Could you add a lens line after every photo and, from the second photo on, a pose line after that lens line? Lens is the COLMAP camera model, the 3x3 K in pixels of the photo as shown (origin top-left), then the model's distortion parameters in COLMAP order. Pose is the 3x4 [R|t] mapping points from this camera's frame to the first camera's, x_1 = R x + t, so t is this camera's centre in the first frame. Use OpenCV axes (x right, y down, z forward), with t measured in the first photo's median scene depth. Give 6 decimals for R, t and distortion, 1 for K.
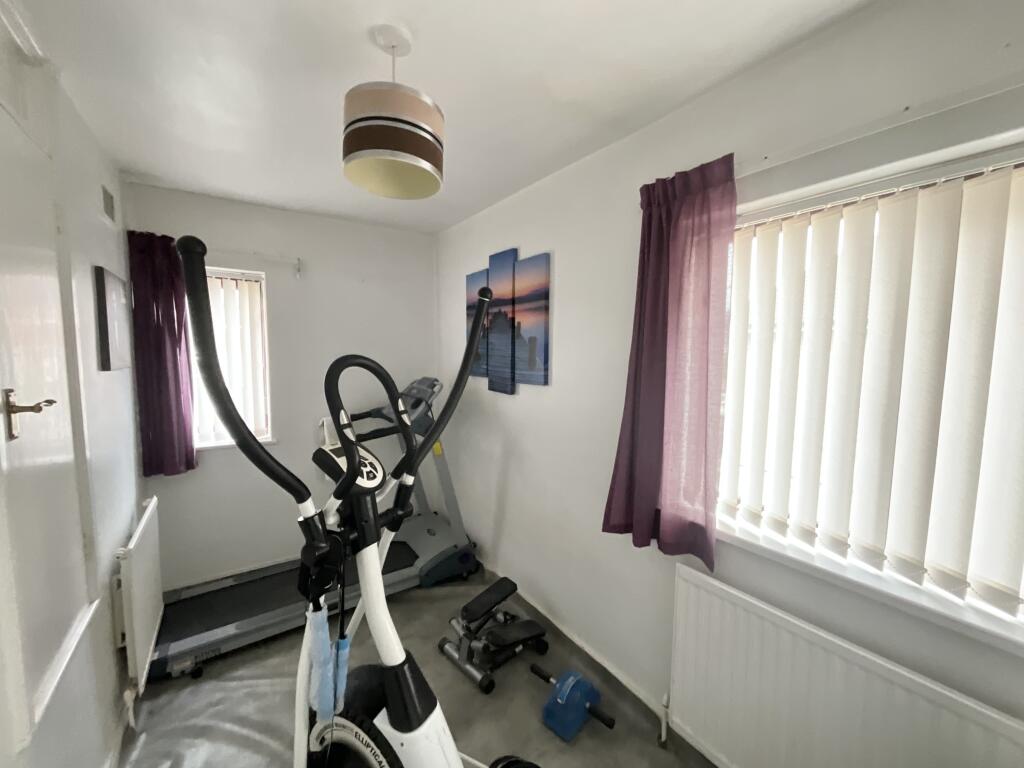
lens RADIAL K [[412.1, 0, 510.2], [0, 412.1, 384.1], [0, 0, 1]] dist [0.000116, -0.000260]
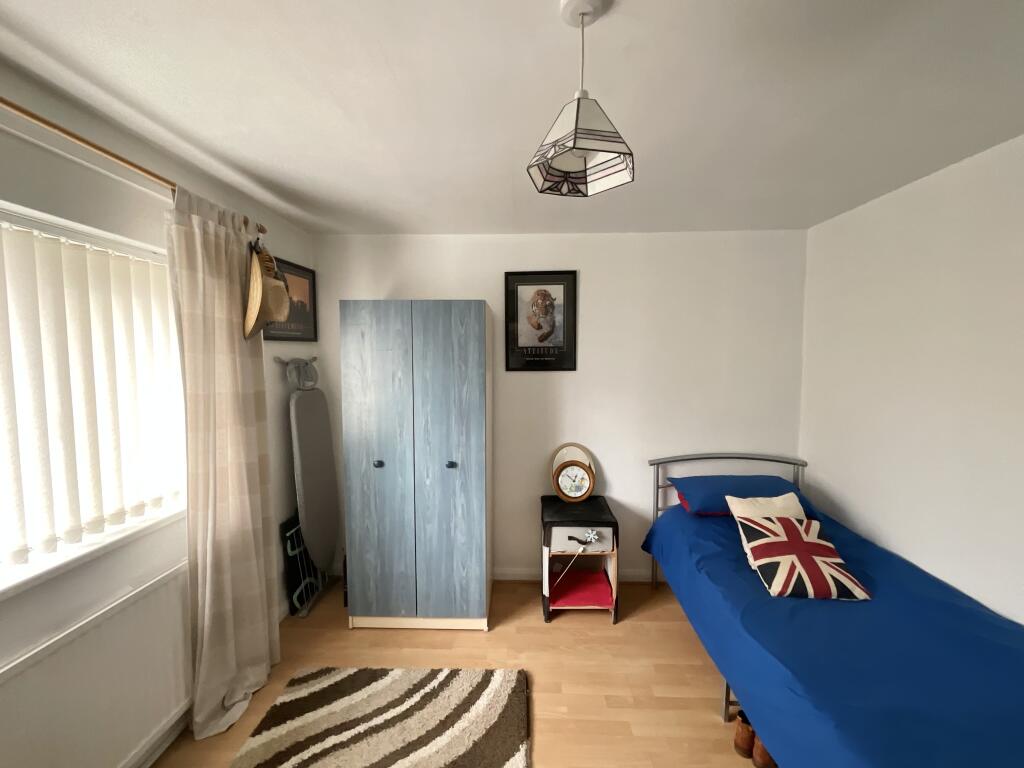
lens RADIAL K [[412.1, 0, 510.2], [0, 412.1, 384.1], [0, 0, 1]] dist [0.000116, -0.000260]
pose [[-0.807775, -0.041690, 0.588015, -0.891329], [0.053599, 0.988170, 0.143692, -0.131552], [-0.587049, 0.147588, -0.795984, 1.203202]]
